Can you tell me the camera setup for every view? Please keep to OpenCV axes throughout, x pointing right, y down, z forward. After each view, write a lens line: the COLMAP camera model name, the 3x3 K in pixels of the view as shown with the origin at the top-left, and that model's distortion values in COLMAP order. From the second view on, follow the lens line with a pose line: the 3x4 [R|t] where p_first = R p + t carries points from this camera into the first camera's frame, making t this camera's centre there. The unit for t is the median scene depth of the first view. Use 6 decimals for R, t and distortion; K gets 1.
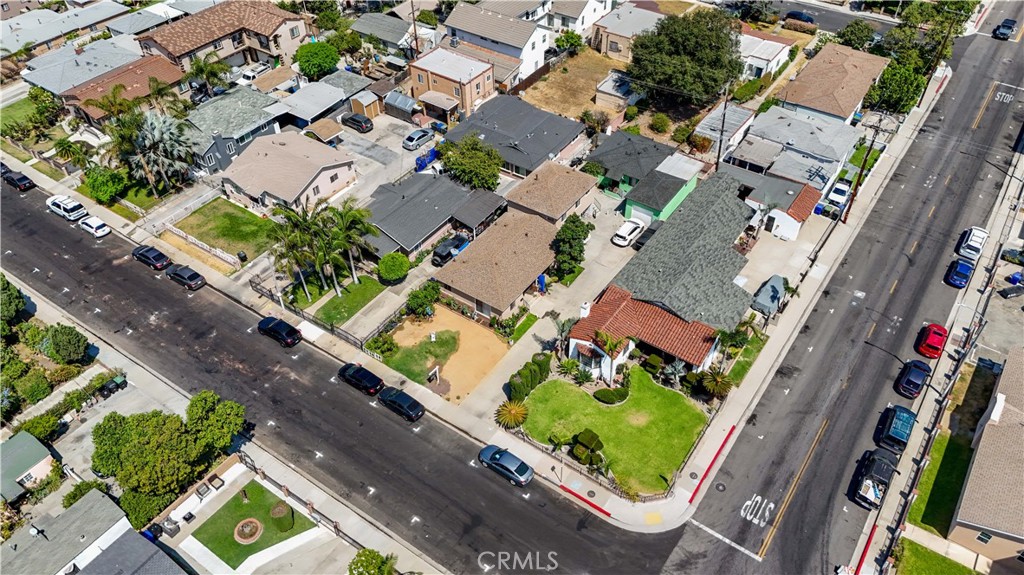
lens RADIAL K [[756.3, 0, 515.1], [0, 756.3, 284.9], [0, 0, 1]] dist [0.072784, -0.076691]
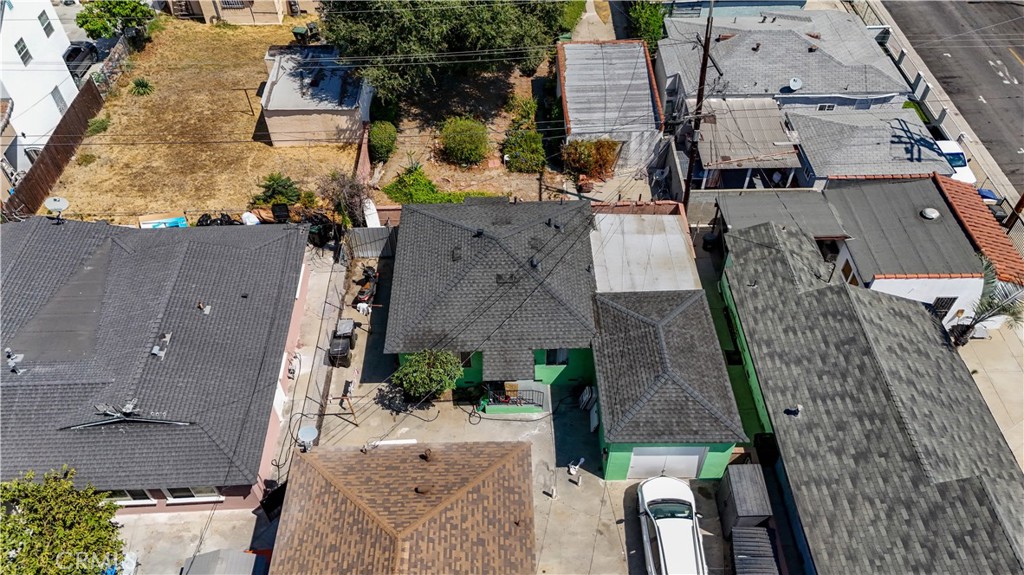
lens RADIAL K [[756.3, 0, 515.1], [0, 756.3, 284.9], [0, 0, 1]] dist [0.072784, -0.076691]
pose [[0.808117, -0.425448, 0.407358, 0.019258], [0.397943, 0.904231, 0.154948, -0.206052], [-0.434268, 0.036889, 0.900028, 0.665704]]
